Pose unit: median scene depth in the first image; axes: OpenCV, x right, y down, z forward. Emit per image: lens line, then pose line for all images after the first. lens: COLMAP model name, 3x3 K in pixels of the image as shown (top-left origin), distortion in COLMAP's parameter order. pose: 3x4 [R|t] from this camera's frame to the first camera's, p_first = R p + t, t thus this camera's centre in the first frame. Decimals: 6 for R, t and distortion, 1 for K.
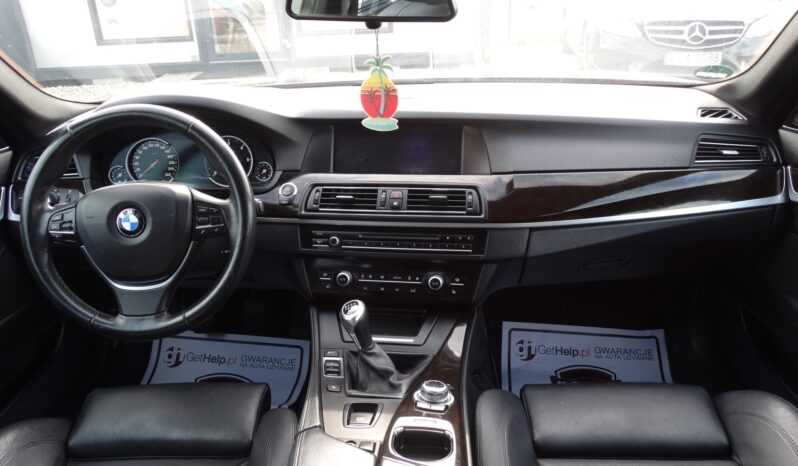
lens RADIAL K [[642.9, 0, 400.0], [0, 642.9, 230.0], [0, 0, 1]] dist [0.006811, 0.007305]
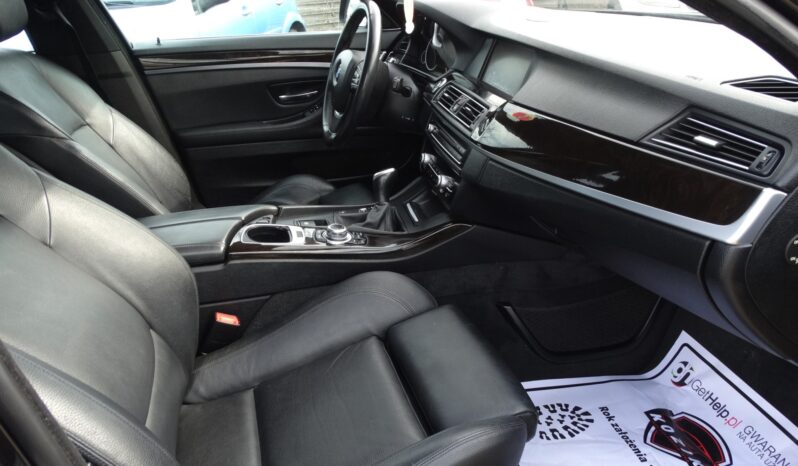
lens RADIAL K [[642.9, 0, 403.9], [0, 642.9, 235.7], [0, 0, 1]] dist [0.006811, 0.007305]
pose [[0.304477, 0.371393, -0.877132, 1.021416], [-0.298308, 0.911710, 0.282483, -0.126219], [0.904603, 0.175646, 0.388384, 0.501850]]
